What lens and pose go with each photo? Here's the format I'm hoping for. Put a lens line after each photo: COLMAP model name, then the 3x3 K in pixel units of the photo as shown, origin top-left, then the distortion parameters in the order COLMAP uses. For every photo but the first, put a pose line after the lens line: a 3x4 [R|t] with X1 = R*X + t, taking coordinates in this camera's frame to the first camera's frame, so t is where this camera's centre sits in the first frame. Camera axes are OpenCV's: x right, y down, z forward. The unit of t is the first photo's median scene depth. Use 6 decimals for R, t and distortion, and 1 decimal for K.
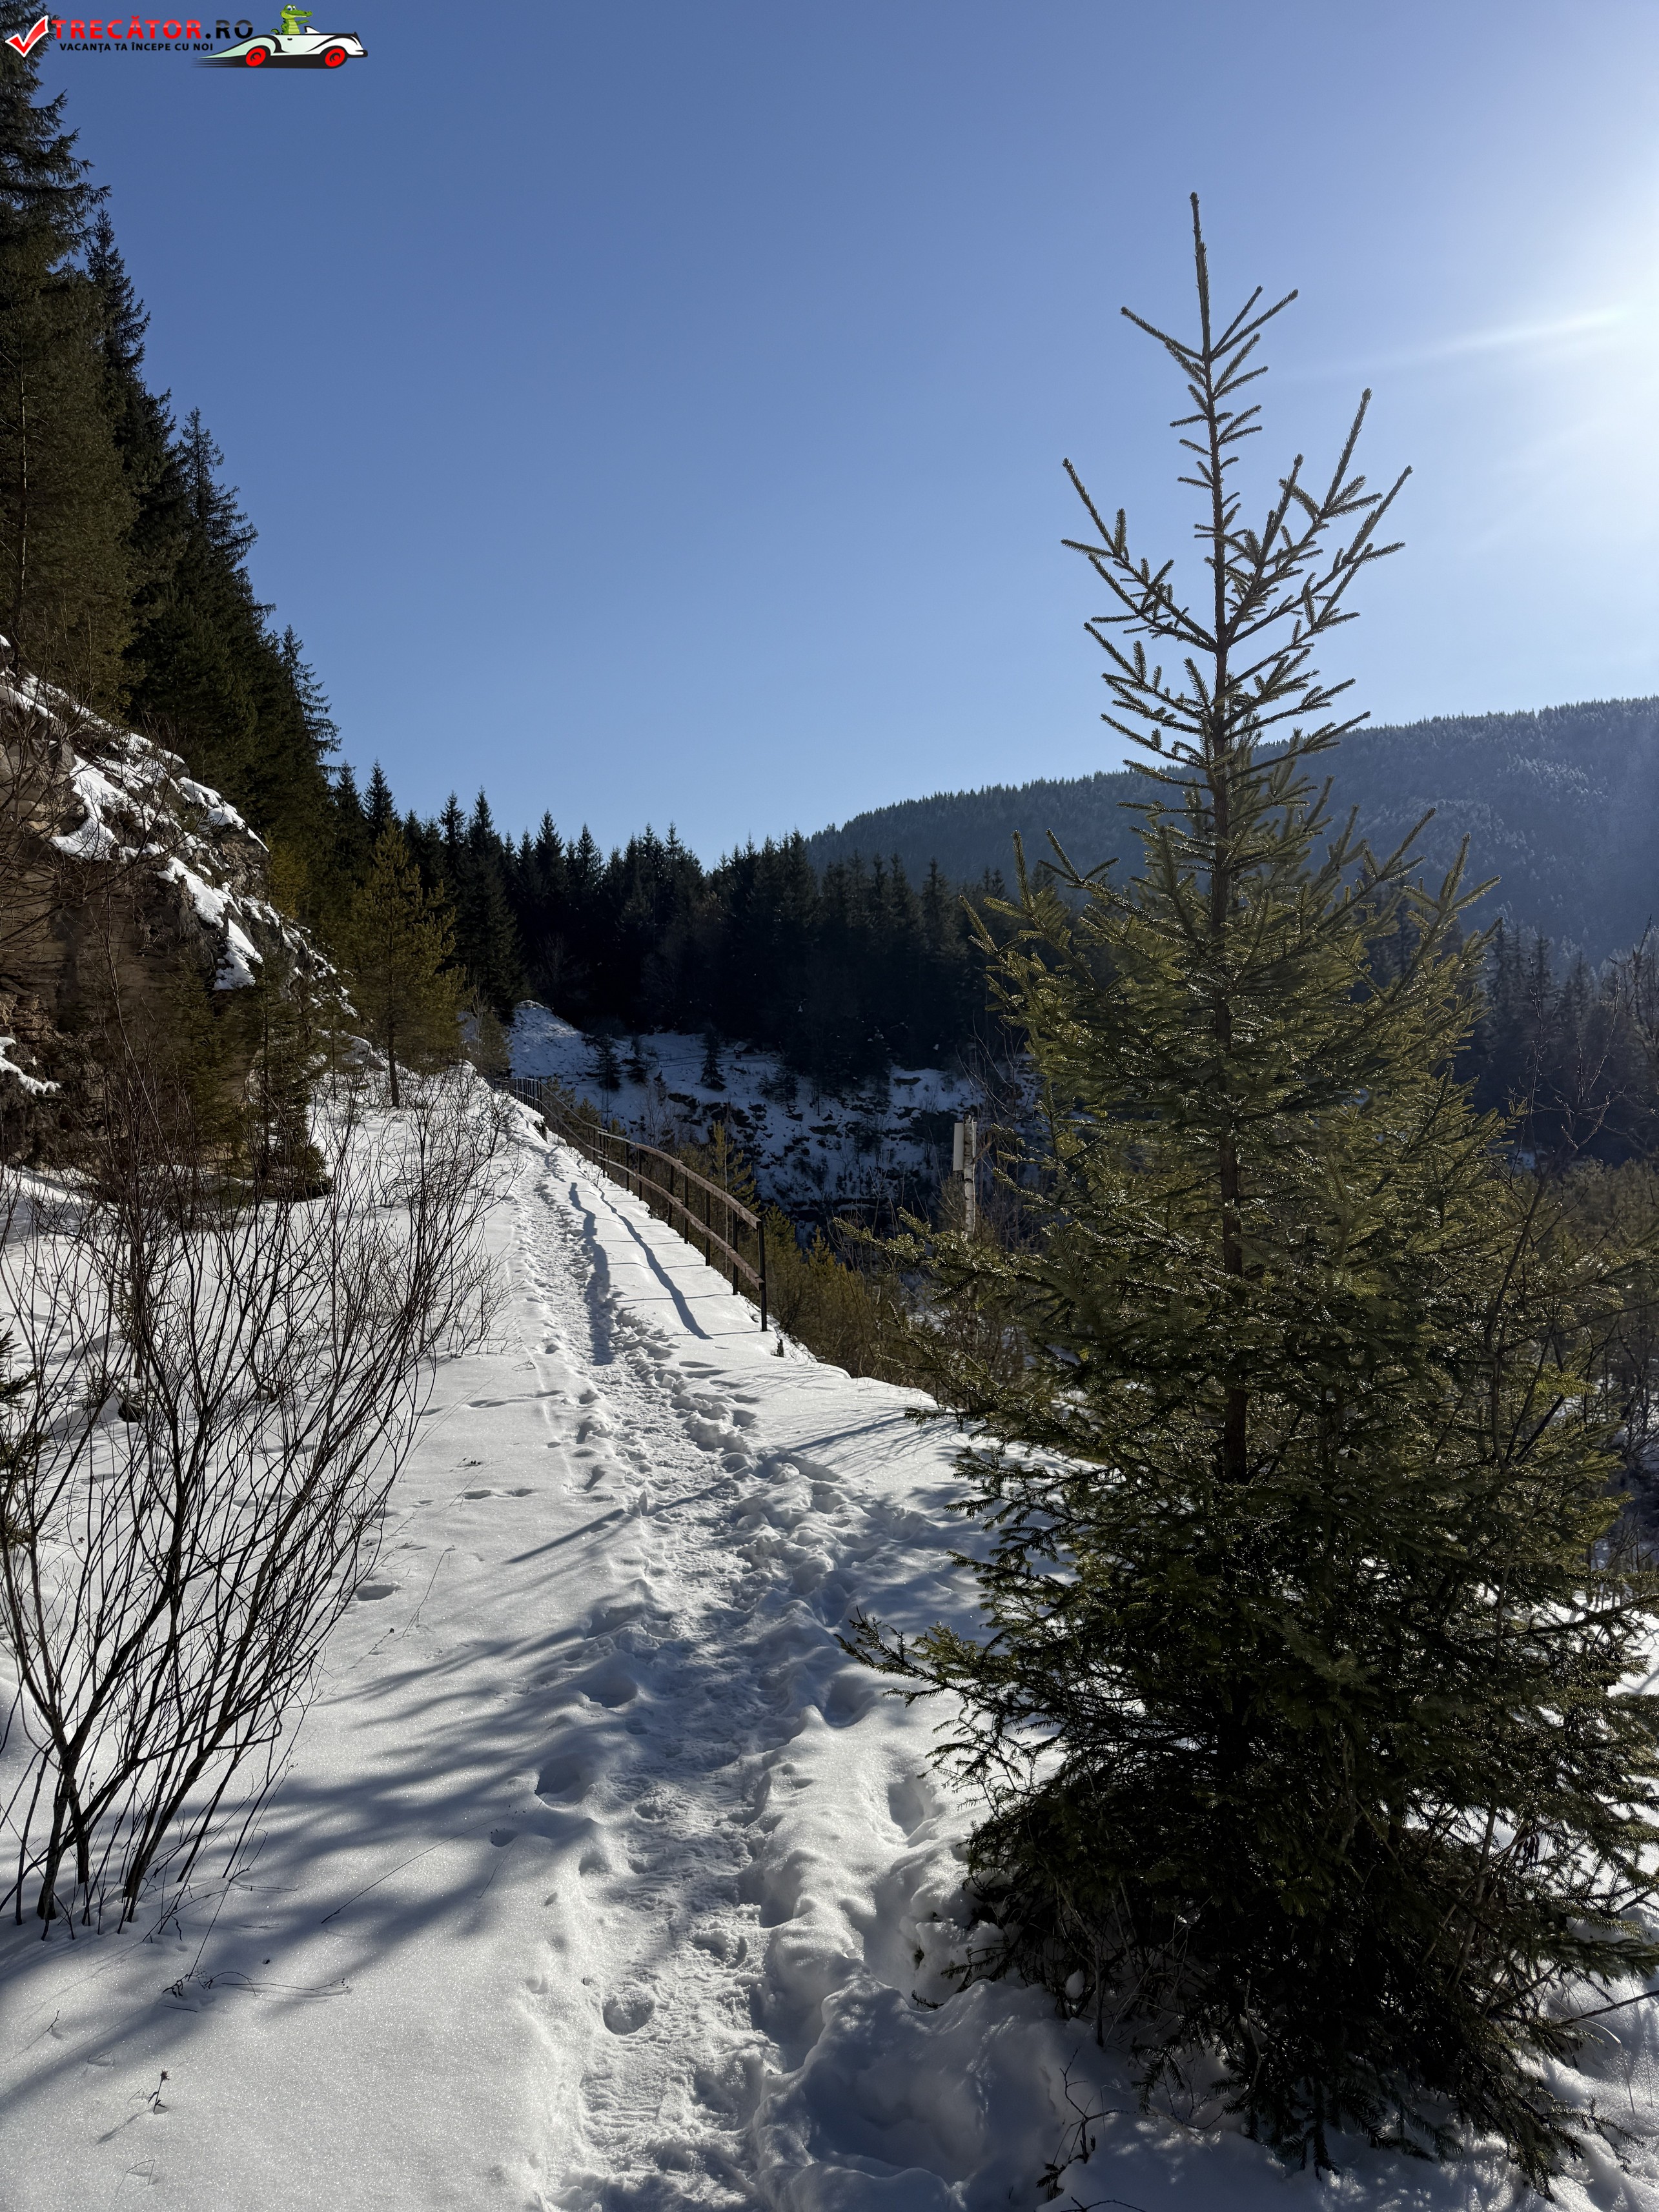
lens RADIAL K [[1526.1, 0, 820.7], [0, 1526.1, 1103.1], [0, 0, 1]] dist [0.141991, -0.204247]
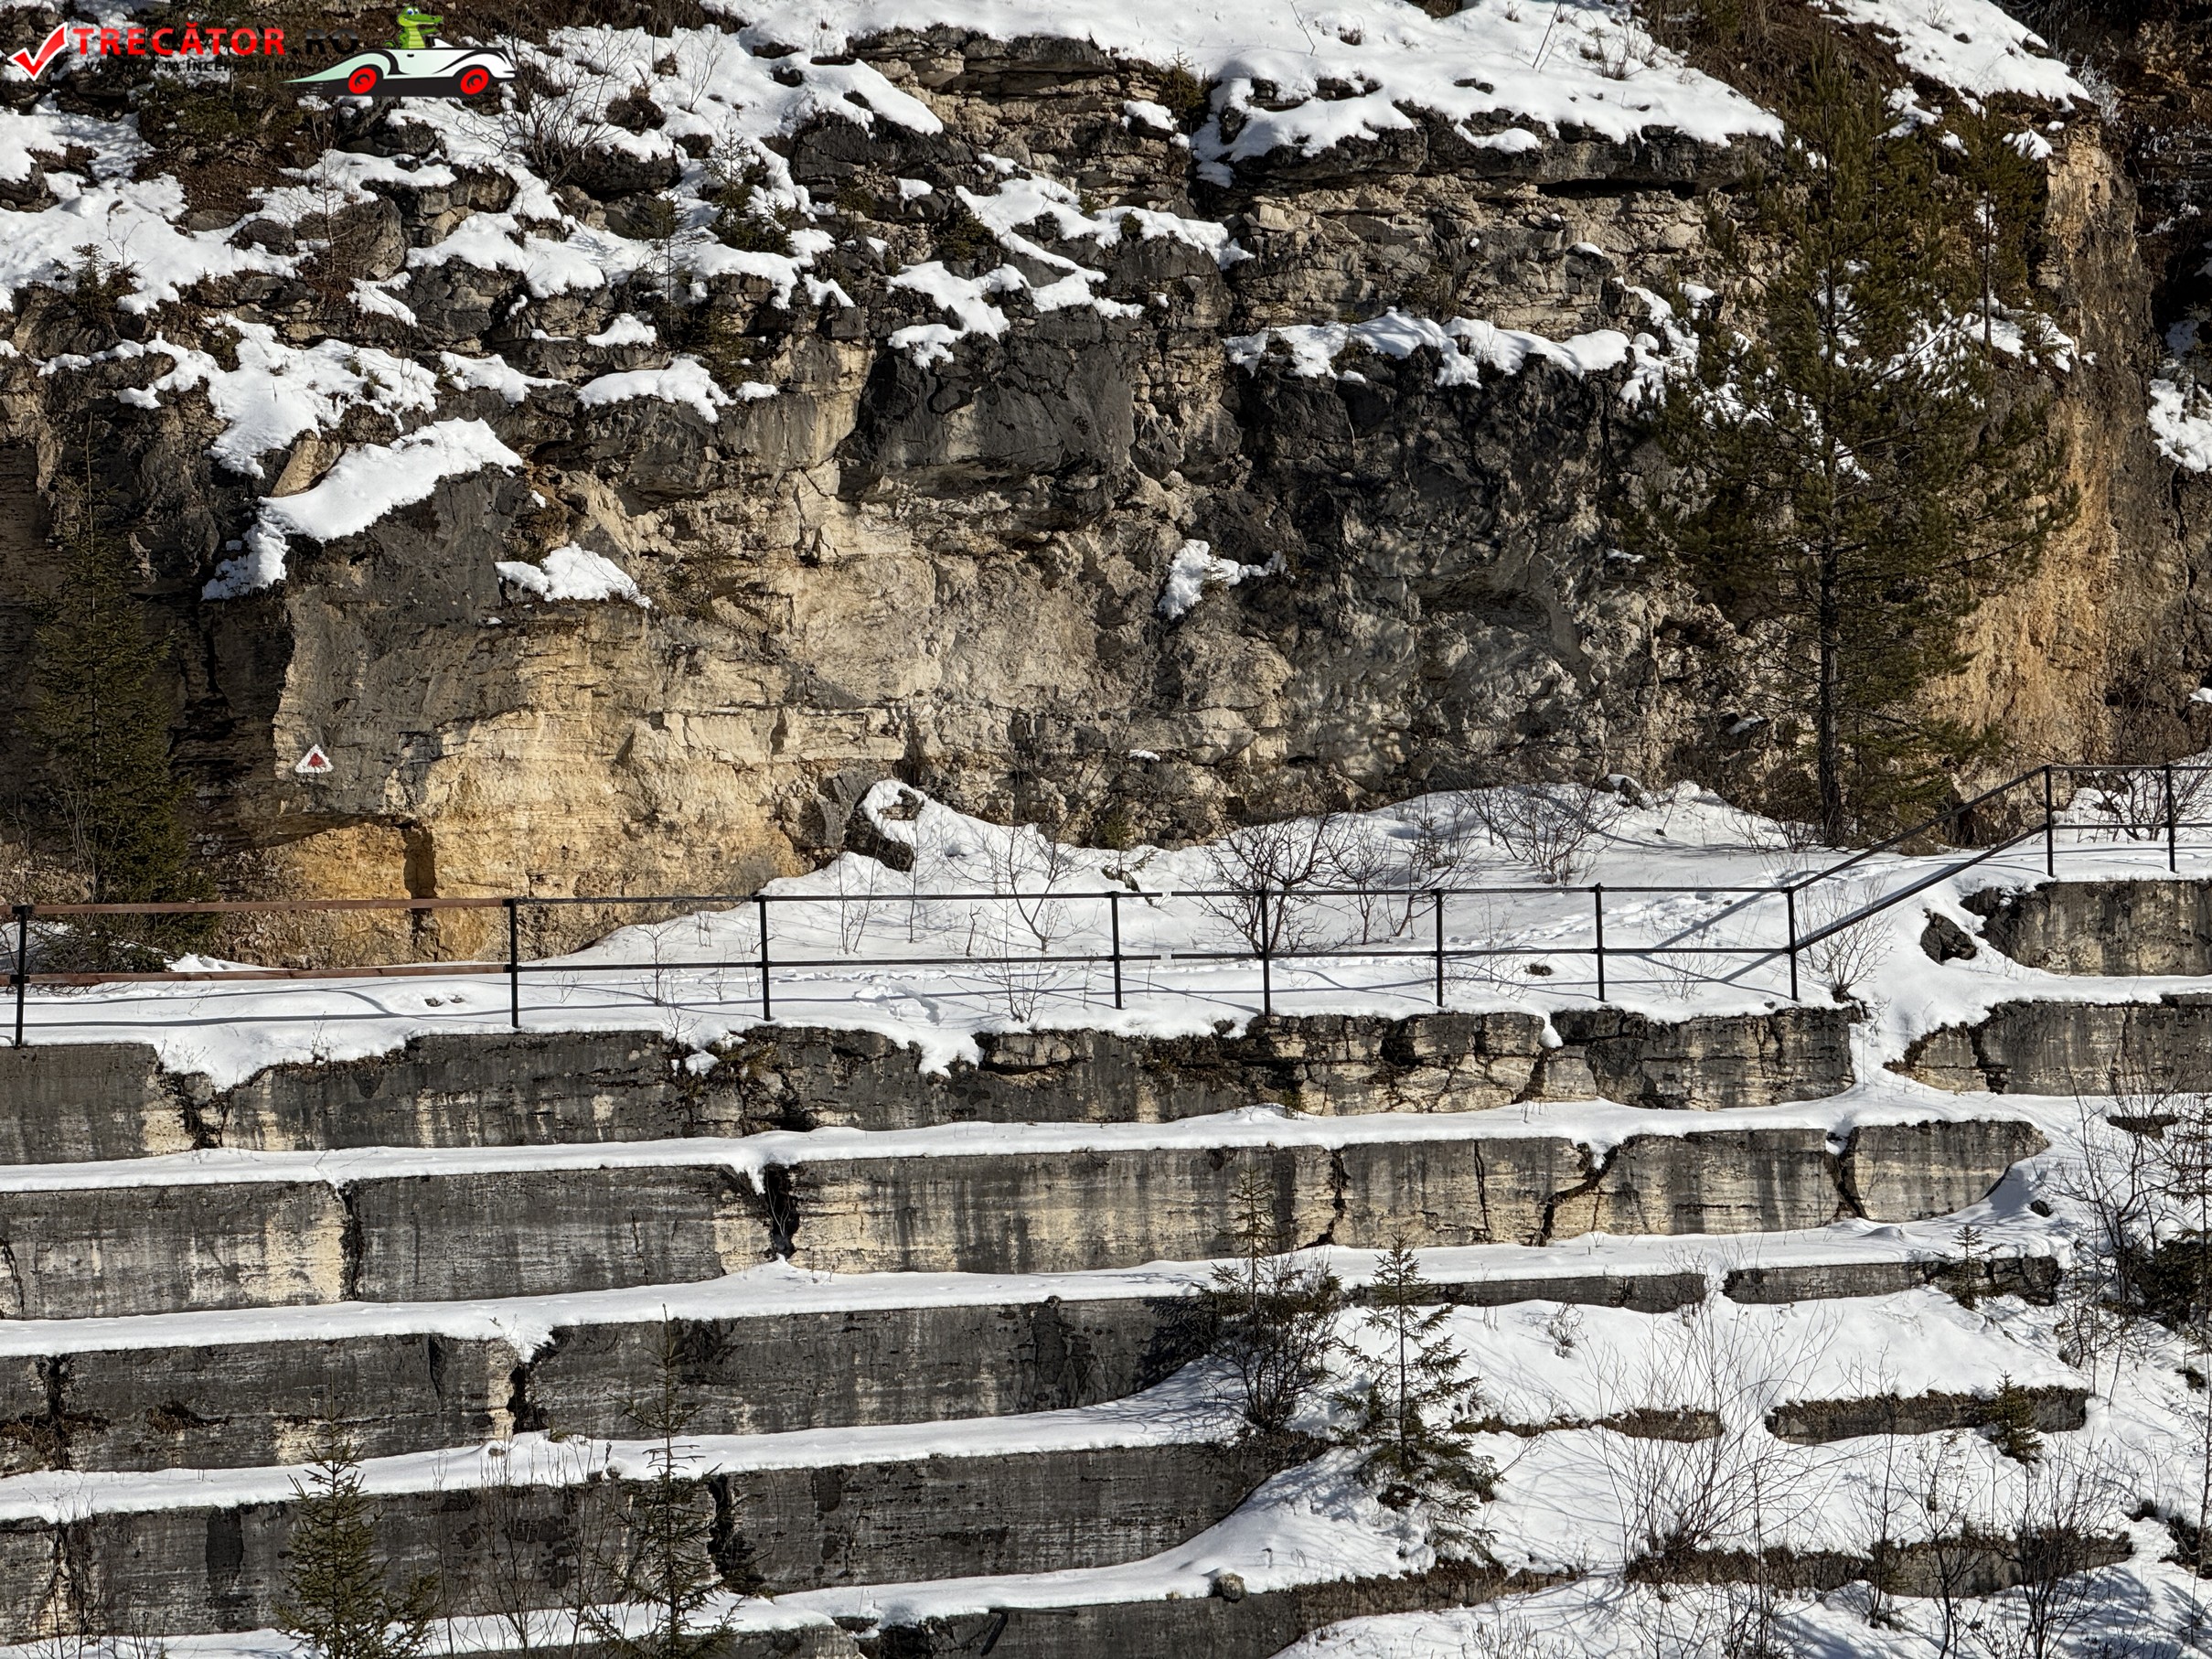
lens RADIAL K [[7696.7, 0, 1106.0], [0, 7696.7, 829.5], [0, 0, 1]] dist [0.230962, 0.954429]
pose [[0.331039, -0.000758, -0.943617, 0.441144], [-0.011903, 0.999917, -0.004979, 0.003445], [0.943542, 0.012880, 0.331002, 0.081164]]
